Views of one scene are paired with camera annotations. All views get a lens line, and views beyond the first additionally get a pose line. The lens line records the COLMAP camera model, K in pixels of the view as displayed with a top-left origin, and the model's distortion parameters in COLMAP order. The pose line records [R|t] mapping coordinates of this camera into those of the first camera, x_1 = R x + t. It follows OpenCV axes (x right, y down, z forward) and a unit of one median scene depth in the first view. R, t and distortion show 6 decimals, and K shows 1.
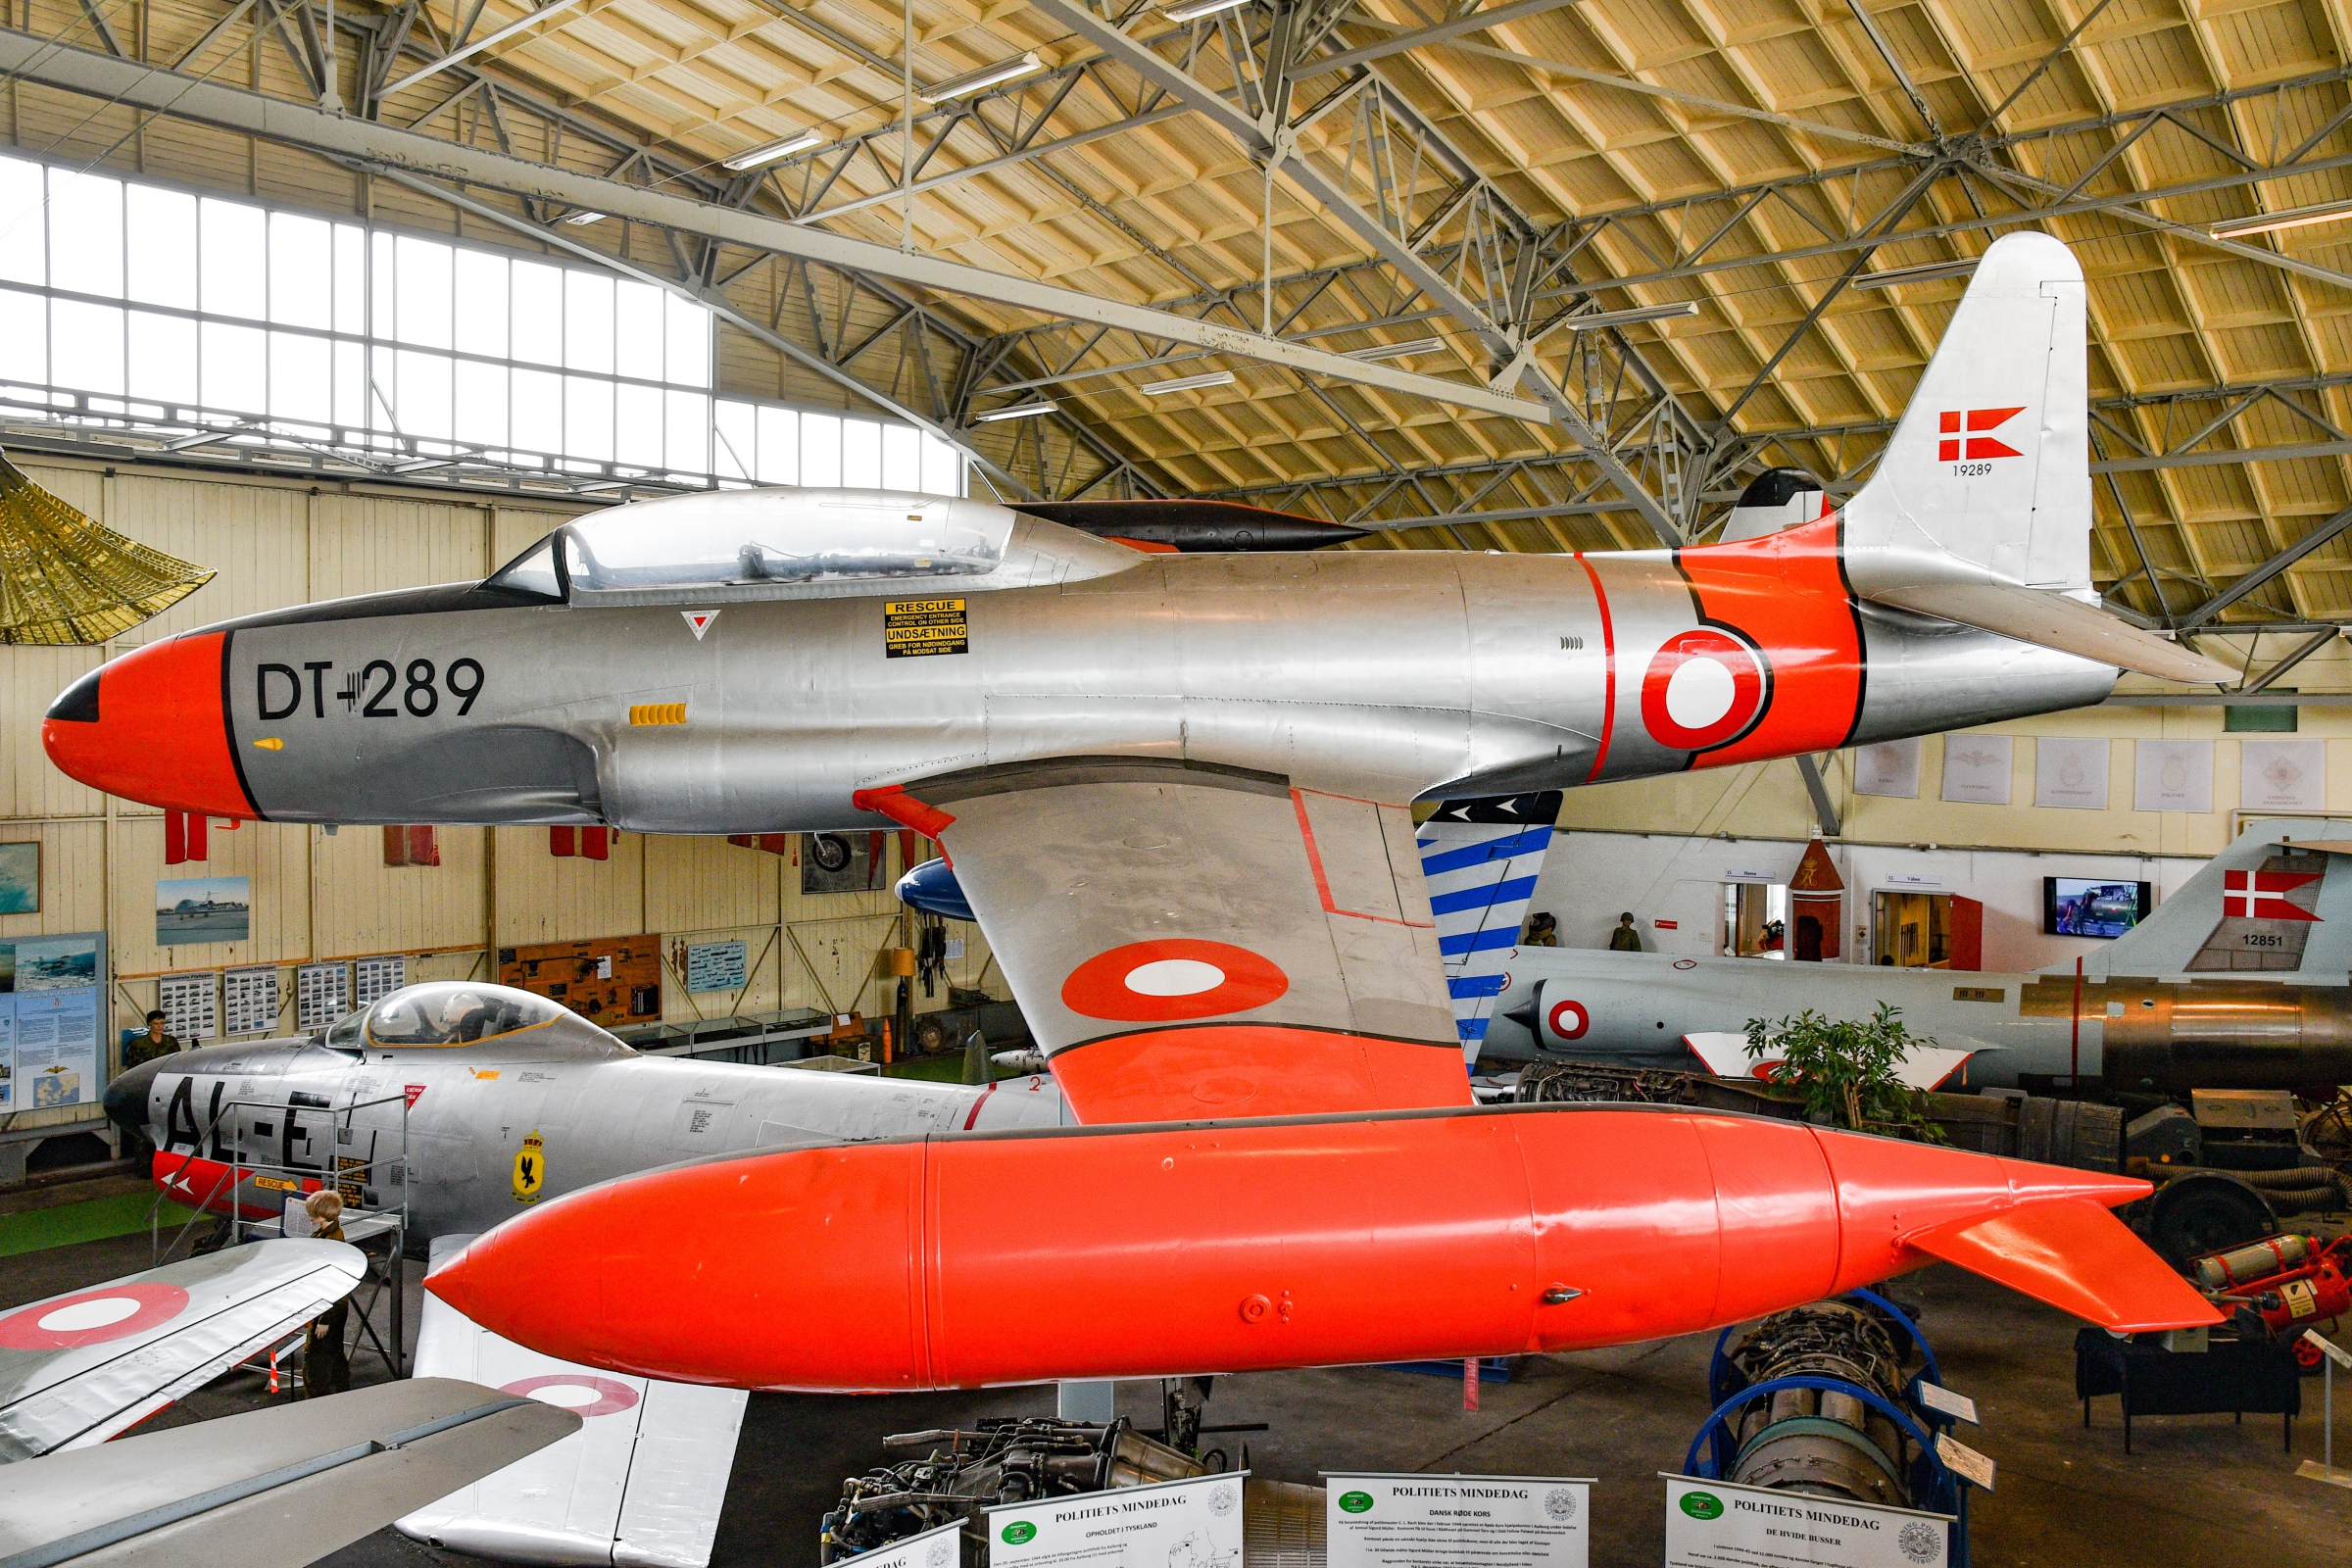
lens RADIAL K [[1941.8, 0, 1176.0], [0, 1941.8, 784.0], [0, 0, 1]] dist [0.136871, 0.001163]
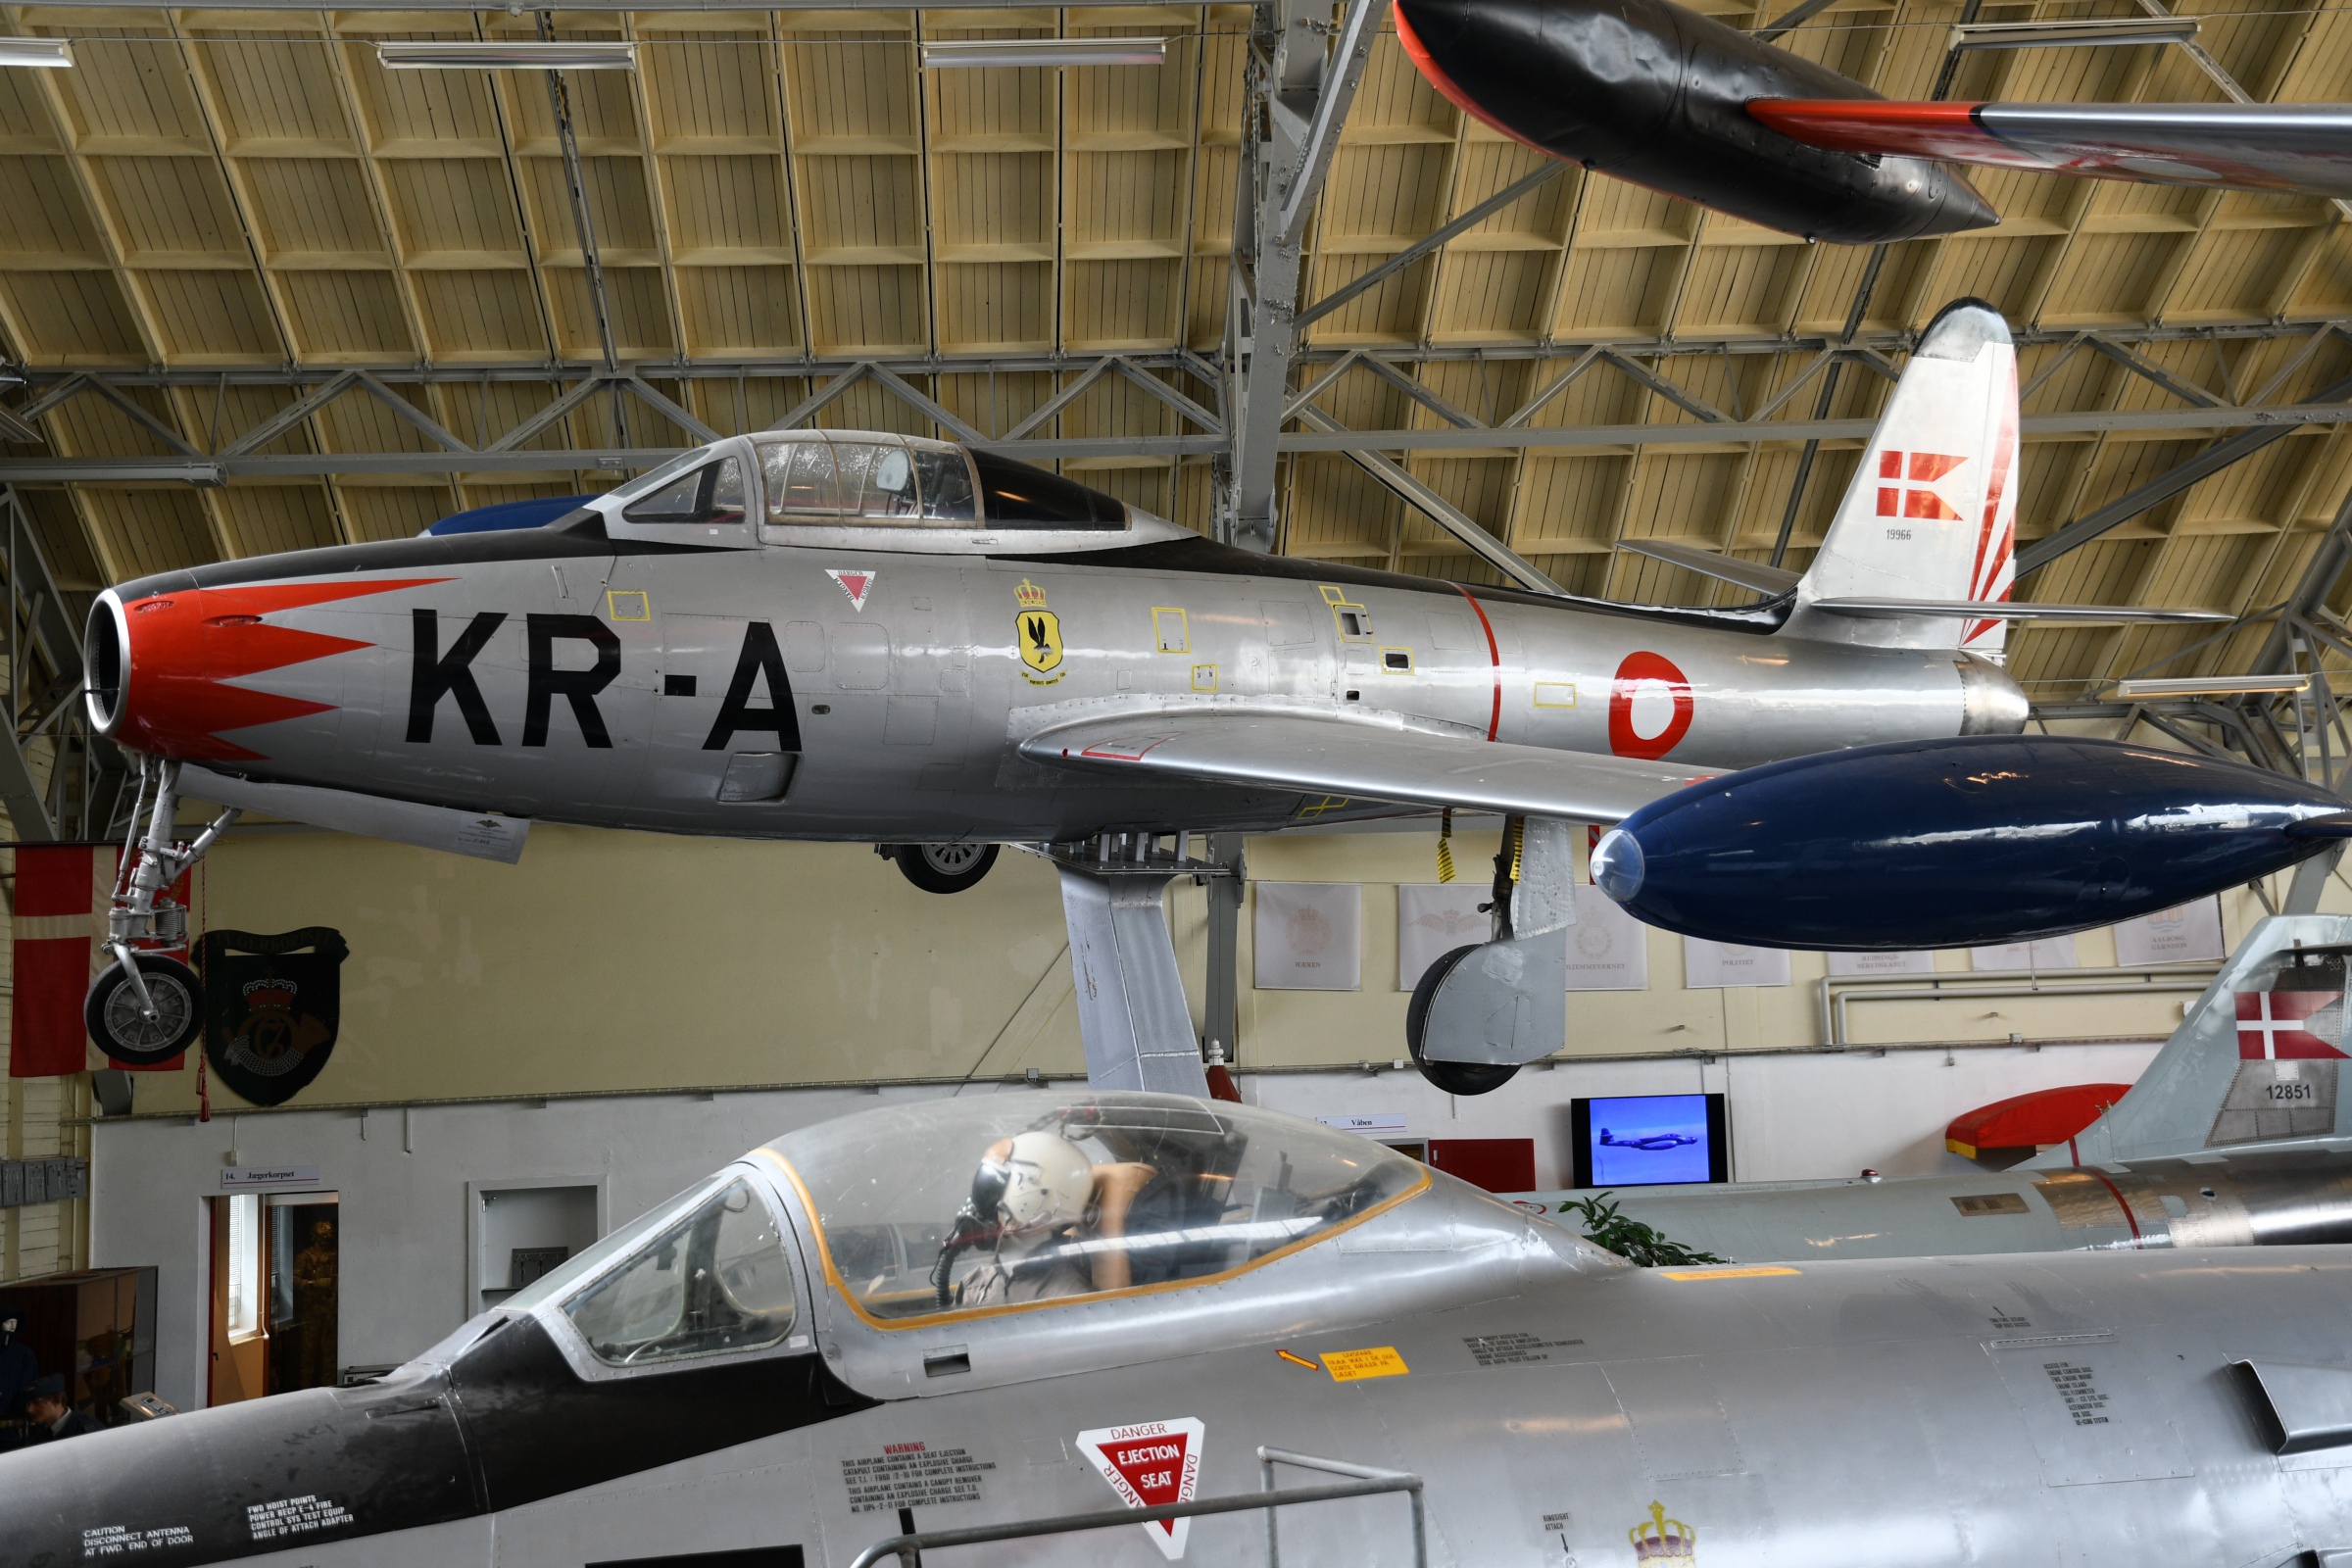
lens RADIAL K [[3144.7, 0, 1176.0], [0, 3144.7, 784.0], [0, 0, 1]] dist [0.238685, 0.002344]
pose [[0.694310, 0.049813, 0.717950, -0.396045], [0.060778, 0.989979, -0.127463, 0.068483], [-0.717105, 0.132134, 0.684325, 0.375564]]
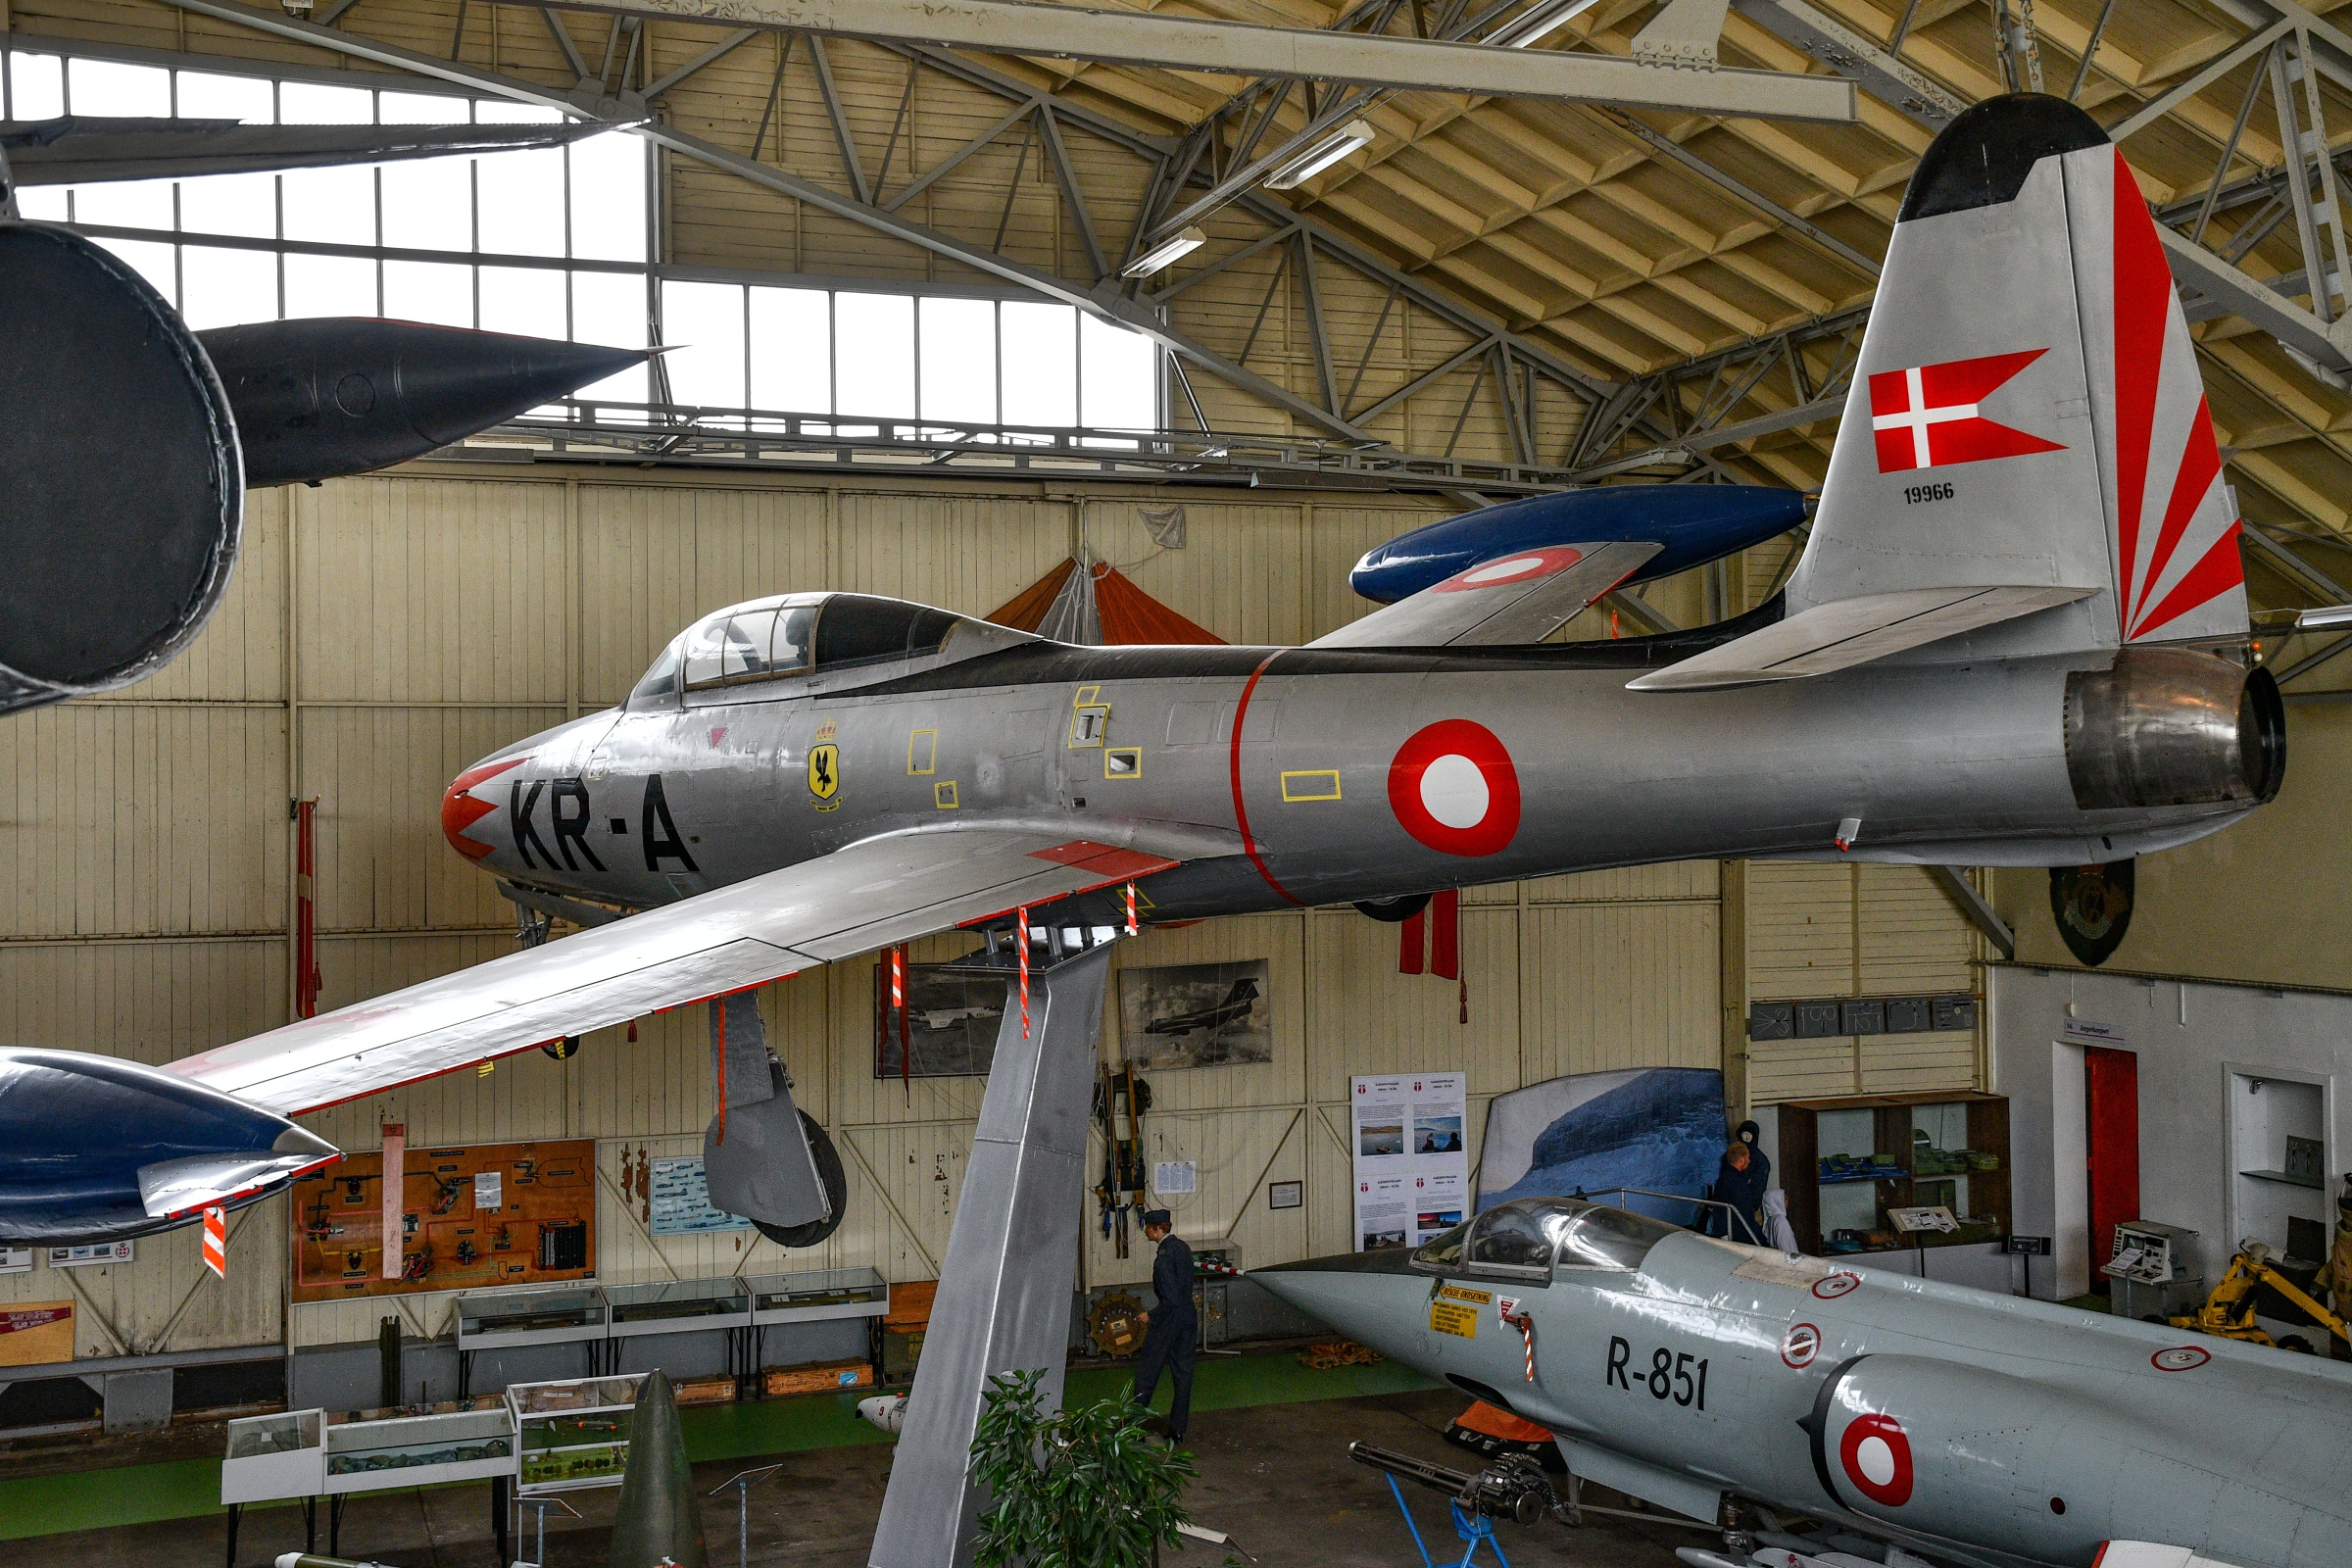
lens RADIAL K [[2591.3, 0, 1169.3], [0, 2591.3, 811.4], [0, 0, 1]] dist [0.186846, 0.003871]
pose [[0.885069, -0.009709, -0.465360, 0.287270], [-0.002350, 0.999676, -0.025326, -0.007282], [0.465455, 0.023509, 0.884759, 0.338538]]
